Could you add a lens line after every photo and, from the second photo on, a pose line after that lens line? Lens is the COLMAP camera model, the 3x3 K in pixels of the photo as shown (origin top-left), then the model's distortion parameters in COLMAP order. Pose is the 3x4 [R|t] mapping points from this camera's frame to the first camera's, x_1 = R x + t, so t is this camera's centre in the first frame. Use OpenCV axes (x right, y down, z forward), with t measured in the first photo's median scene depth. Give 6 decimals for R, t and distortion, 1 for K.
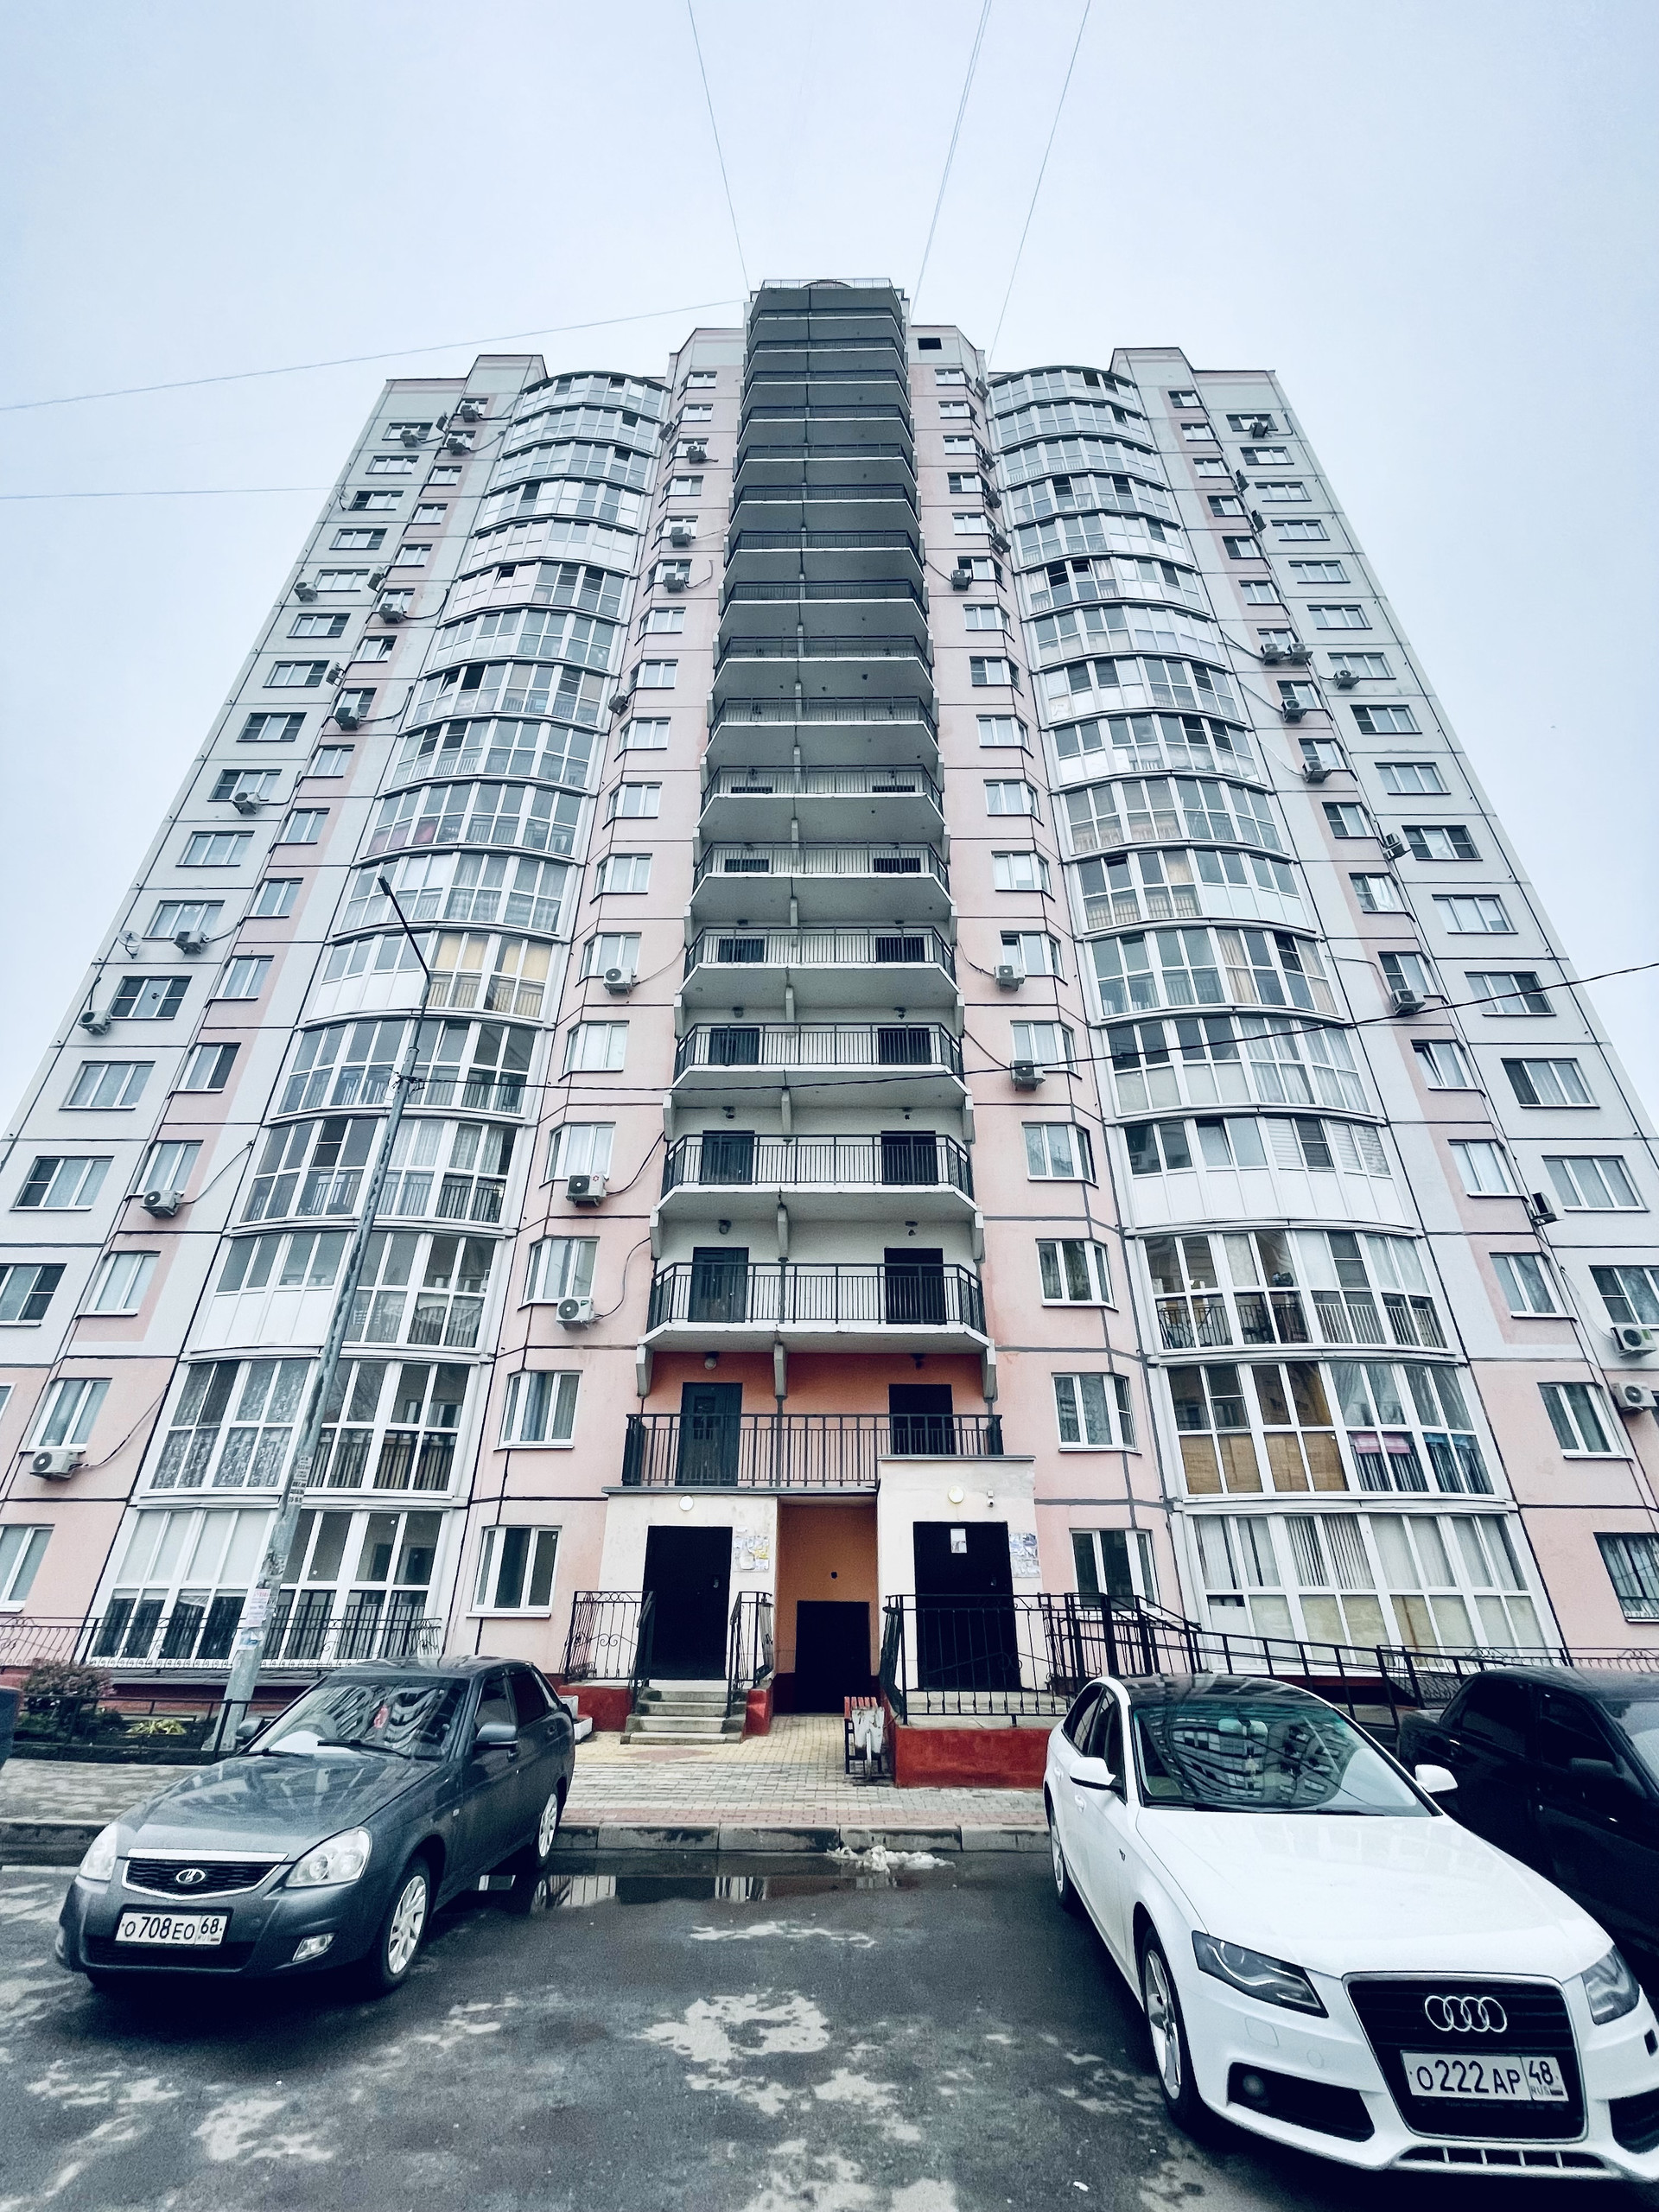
lens RADIAL K [[889.0, 0, 822.1], [0, 889.0, 1100.8], [0, 0, 1]] dist [-0.012470, -0.000511]
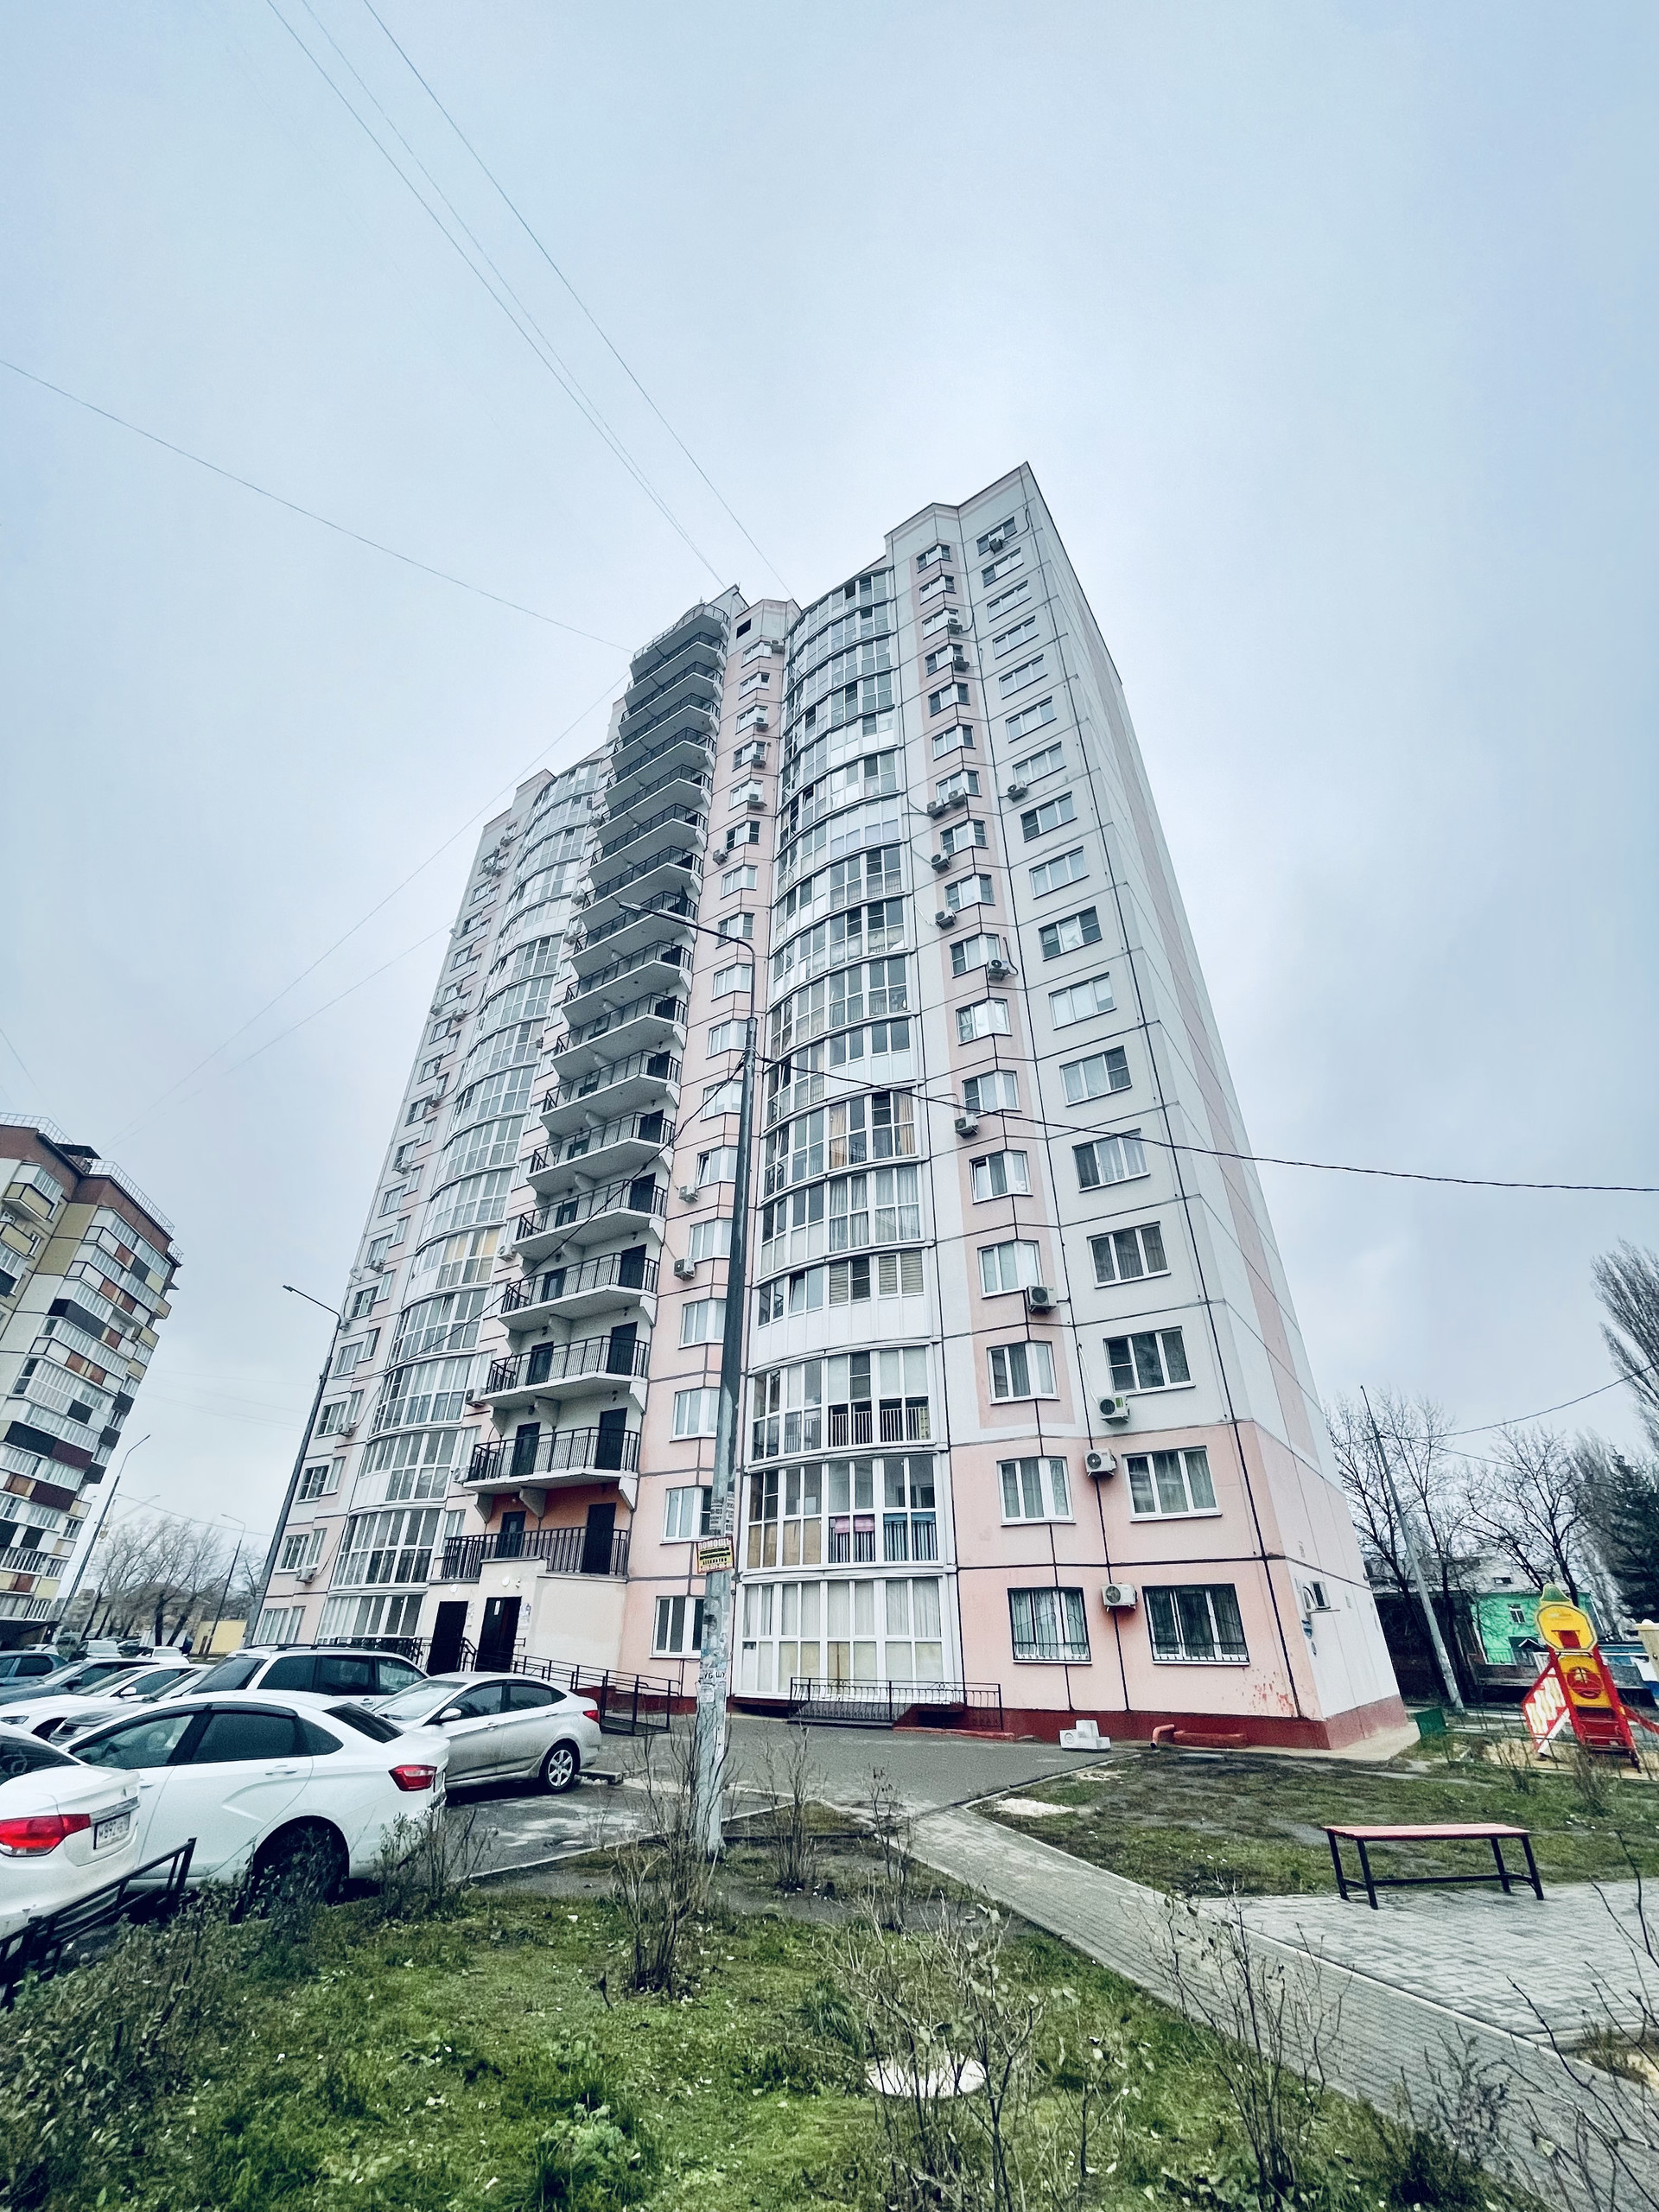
lens RADIAL K [[889.0, 0, 822.1], [0, 889.0, 1100.8], [0, 0, 1]] dist [-0.012470, -0.000511]
pose [[0.836395, -0.289744, -0.465286, 1.110638], [0.265128, 0.956812, -0.119236, -0.057076], [0.479740, -0.023631, 0.877093, -0.135046]]
